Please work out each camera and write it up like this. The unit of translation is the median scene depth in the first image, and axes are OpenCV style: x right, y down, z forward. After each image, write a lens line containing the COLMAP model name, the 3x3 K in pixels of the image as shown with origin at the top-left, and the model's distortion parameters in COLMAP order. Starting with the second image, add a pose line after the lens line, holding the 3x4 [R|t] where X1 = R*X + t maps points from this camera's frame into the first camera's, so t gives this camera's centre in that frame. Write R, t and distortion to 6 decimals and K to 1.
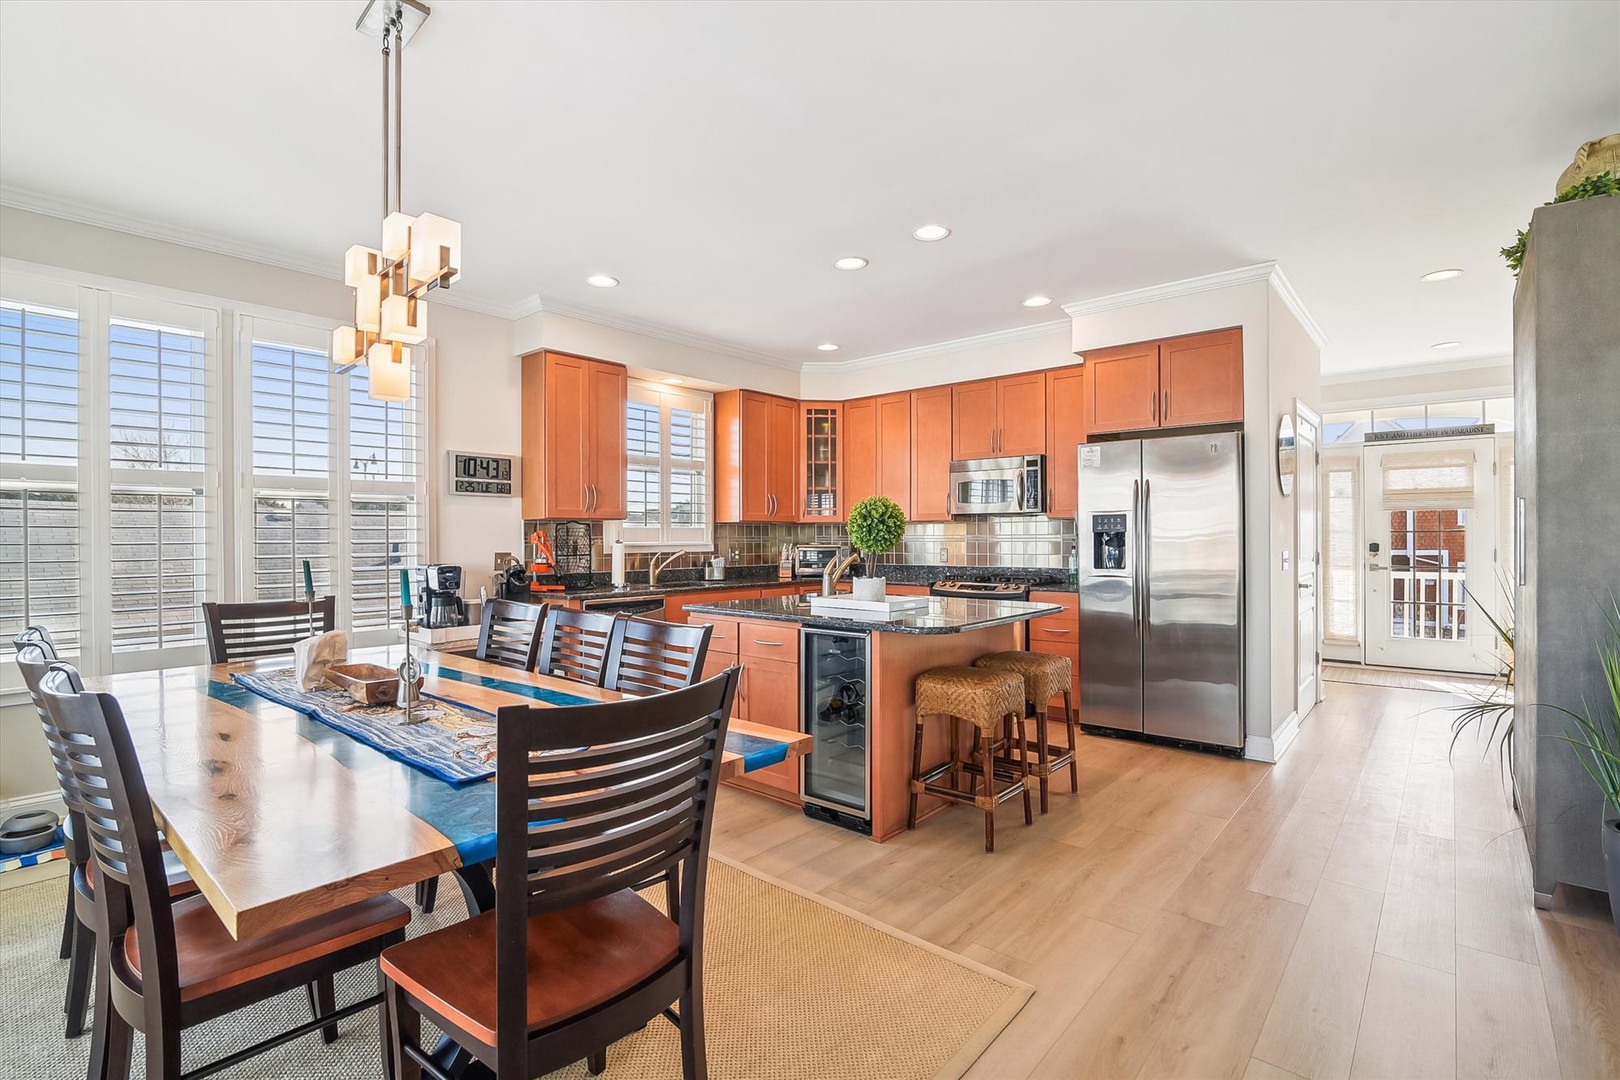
lens RADIAL K [[767.9, 0, 810.0], [0, 767.9, 540.0], [0, 0, 1]] dist [-0.001276, -0.000170]
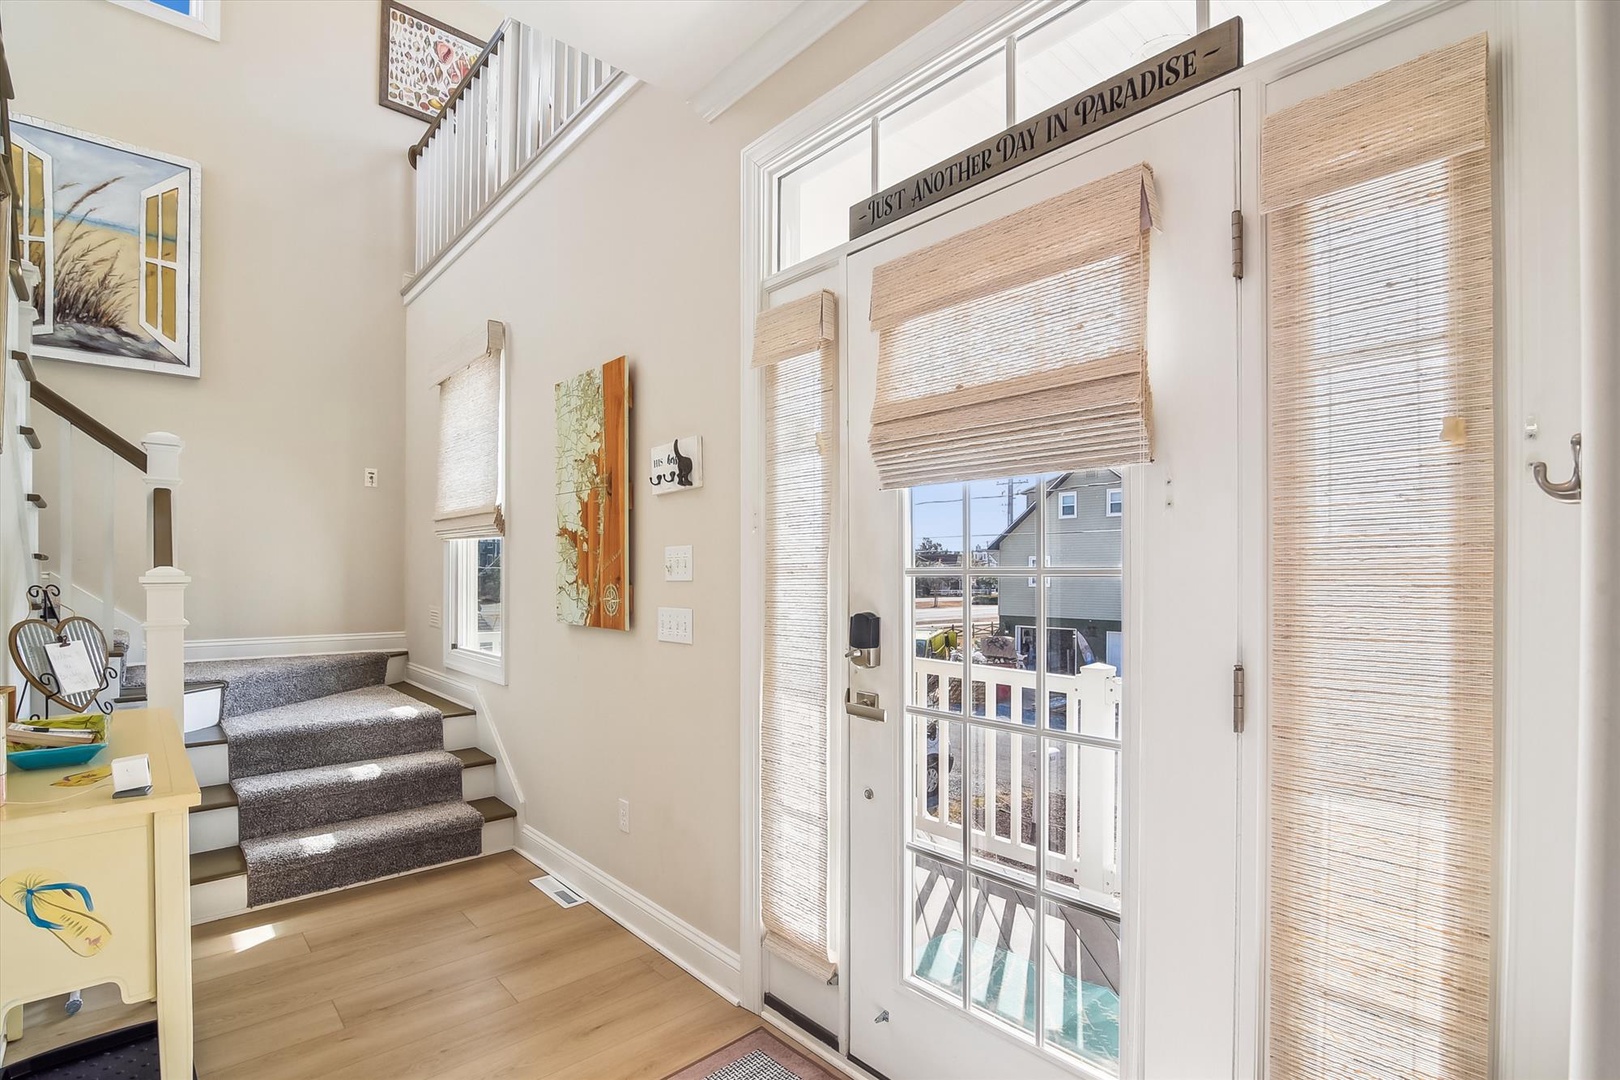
lens RADIAL K [[767.5, 0, 811.4], [0, 767.5, 578.4], [0, 0, 1]] dist [-0.000625, -0.000699]
pose [[0.994490, -0.000186, -0.104833, 0.637691], [0.000565, 0.999993, 0.003587, -0.007767], [0.104832, -0.003627, 0.994483, 0.630452]]
